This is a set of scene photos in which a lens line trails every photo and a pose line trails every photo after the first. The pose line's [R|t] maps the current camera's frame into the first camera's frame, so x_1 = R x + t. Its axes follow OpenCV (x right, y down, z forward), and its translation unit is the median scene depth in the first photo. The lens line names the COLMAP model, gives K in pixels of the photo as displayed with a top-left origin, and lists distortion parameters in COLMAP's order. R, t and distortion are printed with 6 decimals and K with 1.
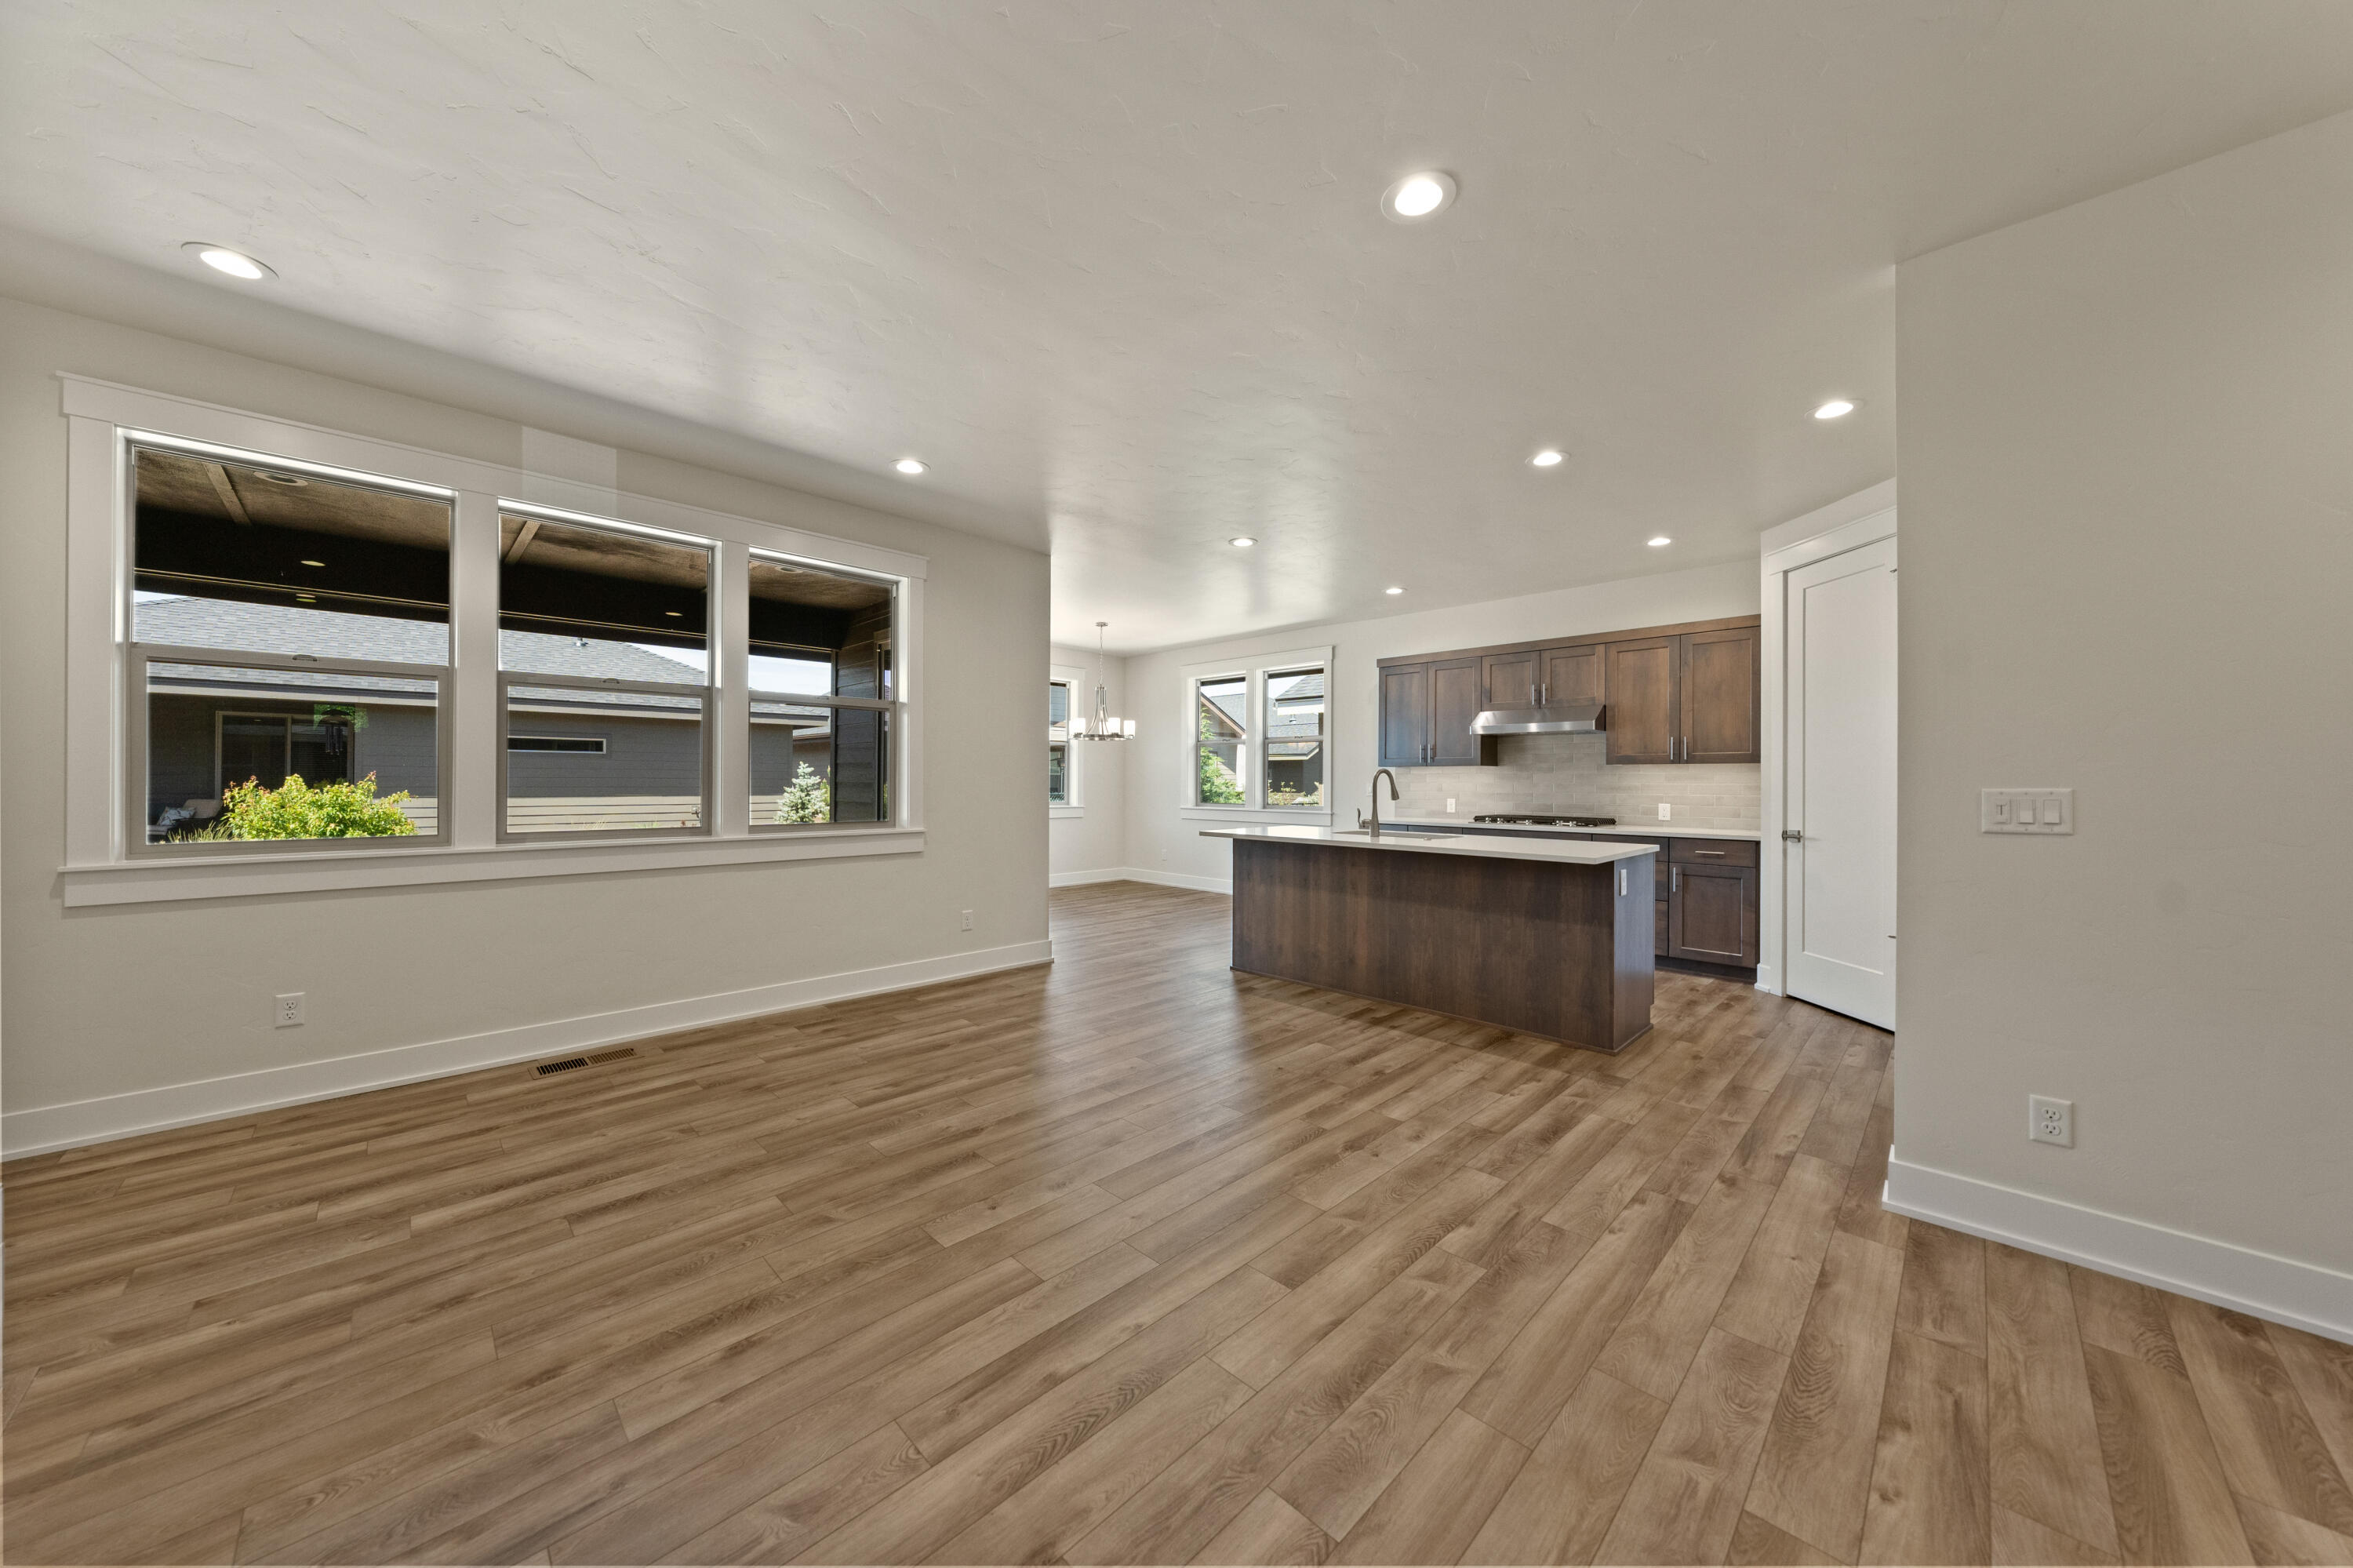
lens RADIAL K [[803.4, 0, 1170.4], [0, 803.4, 774.5], [0, 0, 1]] dist [-0.002238, 0.000186]
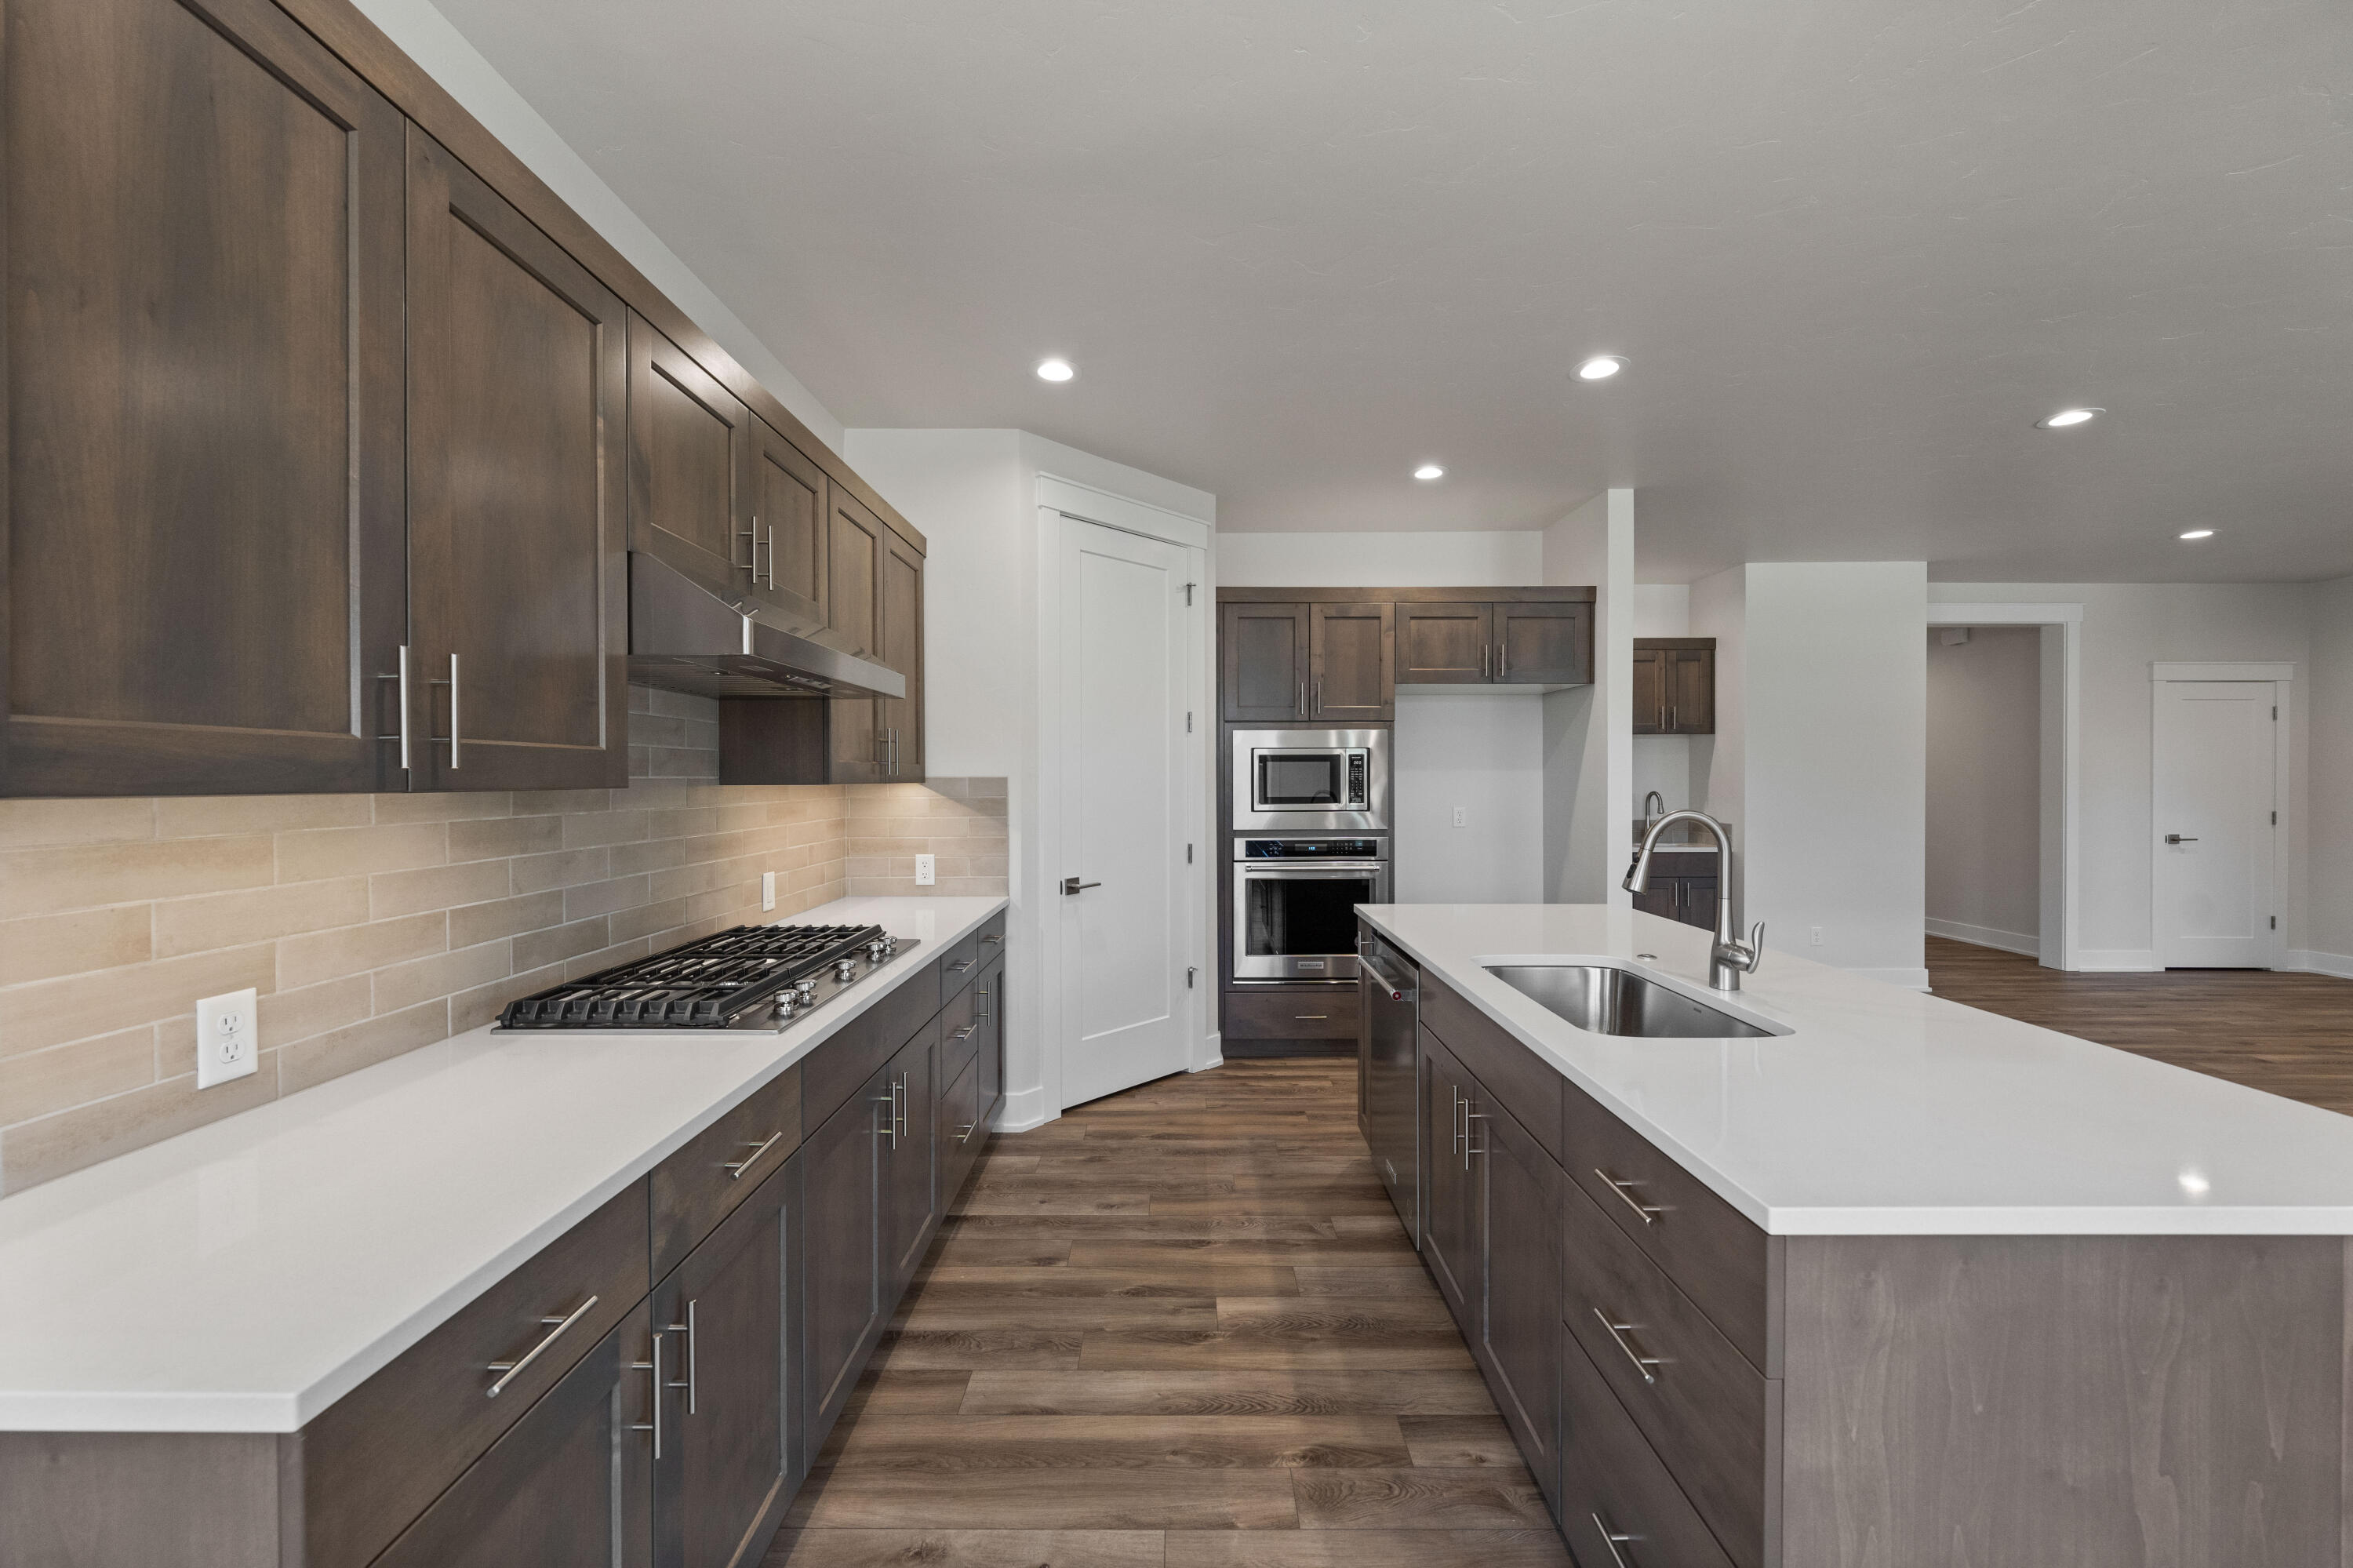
lens RADIAL K [[895.0, 0, 1174.1], [0, 895.0, 788.0], [0, 0, 1]] dist [-0.002712, -0.000184]
pose [[-0.708341, -0.011263, 0.705781, 0.175693], [-0.006744, 0.999935, 0.009188, -0.025022], [-0.705838, 0.001748, -0.708371, 1.856635]]
